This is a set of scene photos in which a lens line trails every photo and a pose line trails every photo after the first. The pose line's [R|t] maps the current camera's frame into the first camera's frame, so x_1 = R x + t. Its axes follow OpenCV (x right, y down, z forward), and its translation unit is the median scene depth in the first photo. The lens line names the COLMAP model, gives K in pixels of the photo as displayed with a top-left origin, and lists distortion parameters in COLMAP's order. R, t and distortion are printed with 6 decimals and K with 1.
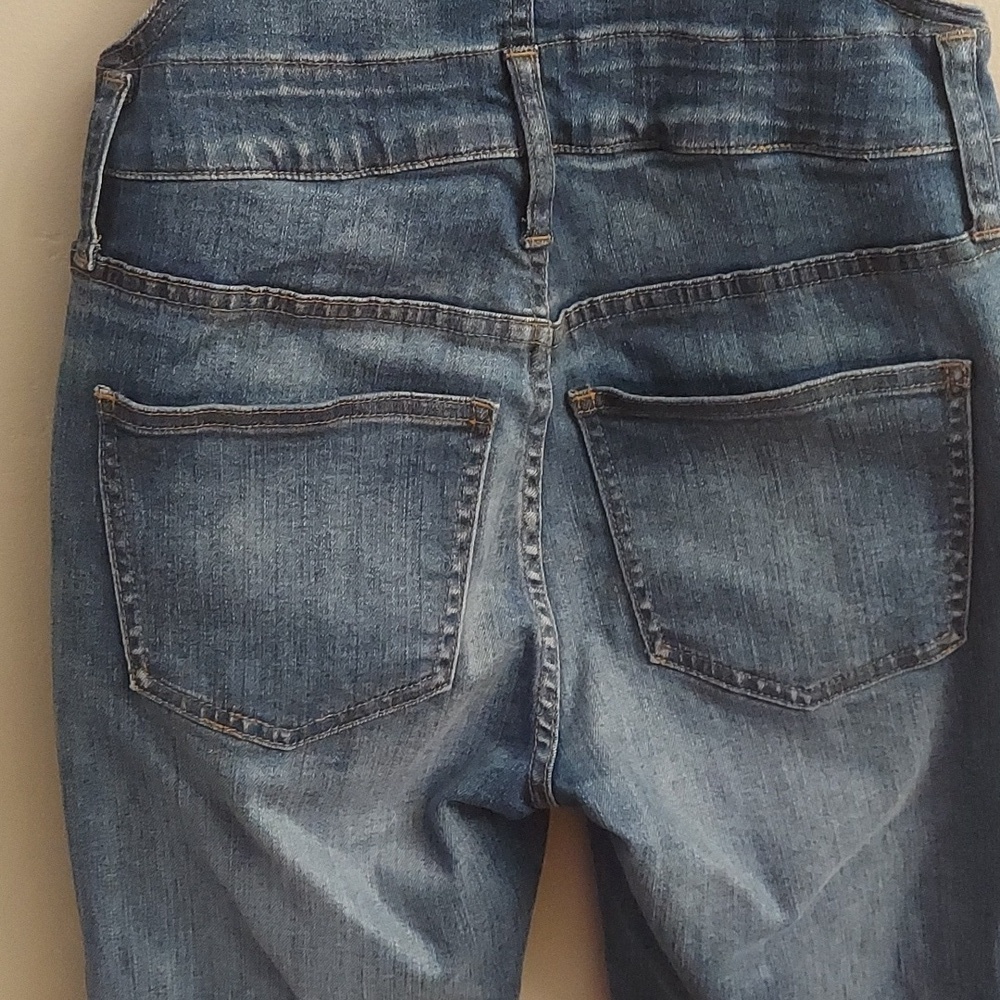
lens RADIAL K [[1516.9, 0, 500.0], [0, 1516.9, 500.0], [0, 0, 1]] dist [0.099060, -0.106030]
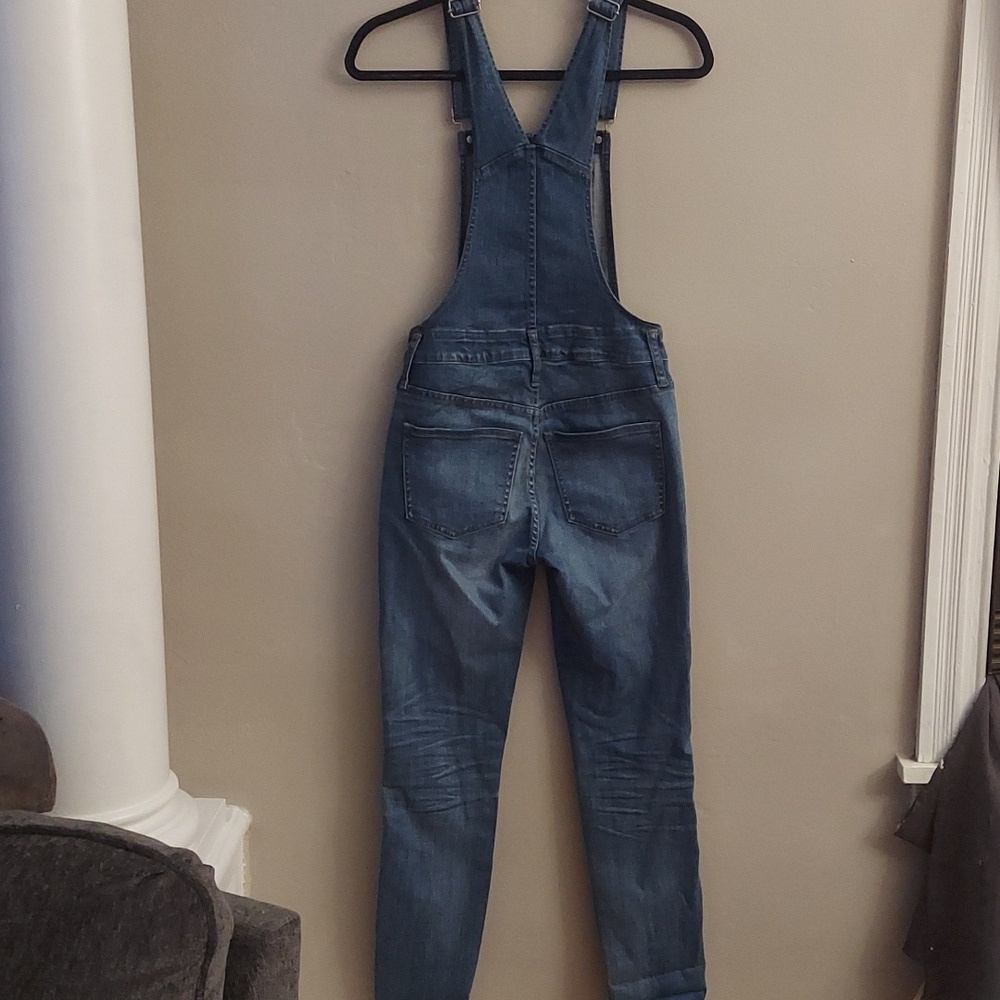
lens RADIAL K [[1211.1, 0, 511.2], [0, 1211.1, 499.9], [0, 0, 1]] dist [0.014280, -0.045002]
pose [[0.999562, 0.029525, 0.002060, -0.026595], [-0.028923, 0.989203, -0.143669, 0.461322], [-0.006280, 0.143547, 0.989624, -1.594575]]
